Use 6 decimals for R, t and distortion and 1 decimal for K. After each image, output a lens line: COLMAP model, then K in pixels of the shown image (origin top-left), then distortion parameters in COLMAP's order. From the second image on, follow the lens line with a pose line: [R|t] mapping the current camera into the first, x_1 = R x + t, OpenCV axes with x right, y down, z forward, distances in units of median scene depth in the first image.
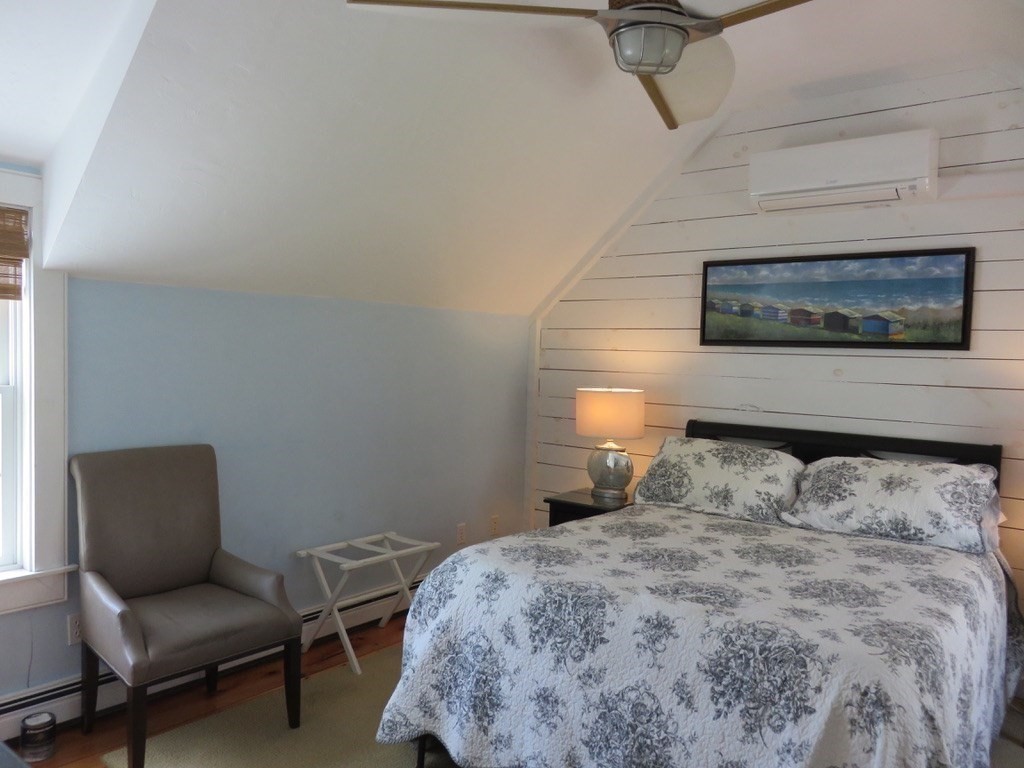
lens RADIAL K [[766.4, 0, 512.0], [0, 766.4, 384.0], [0, 0, 1]] dist [-0.018588, 0.007753]
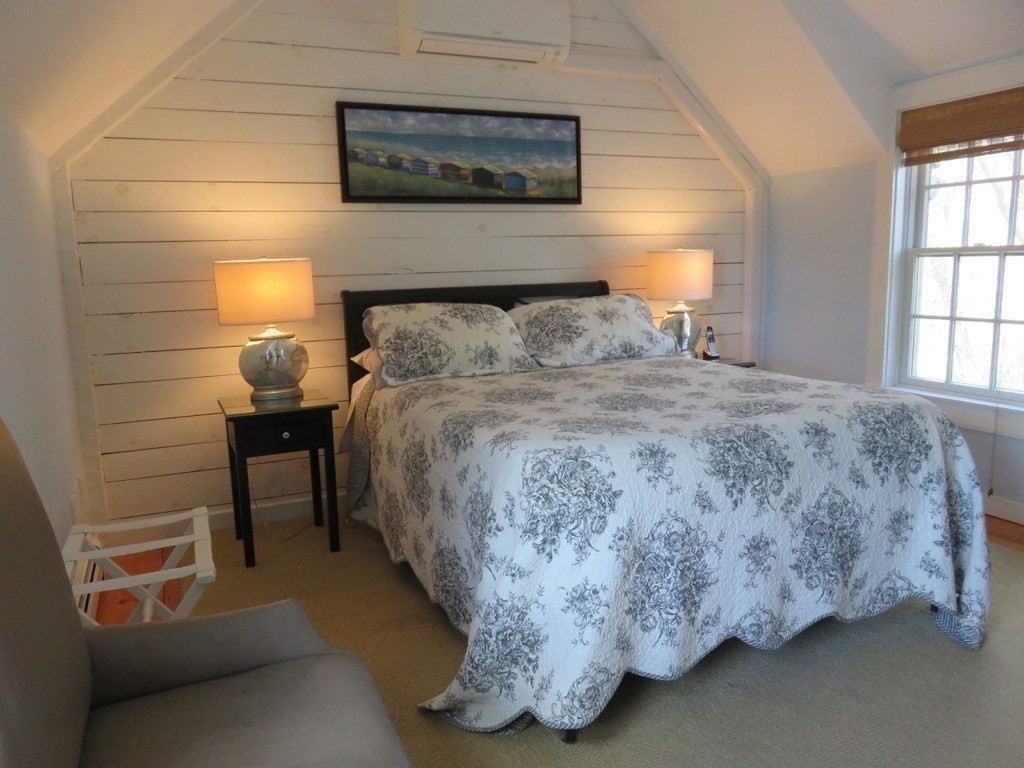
lens RADIAL K [[766.4, 0, 512.0], [0, 766.4, 384.0], [0, 0, 1]] dist [-0.018588, 0.007753]
pose [[0.461835, -0.182074, 0.868077, -0.548013], [0.072992, 0.983186, 0.167384, 0.024155], [-0.883957, -0.013942, 0.467360, 0.524509]]
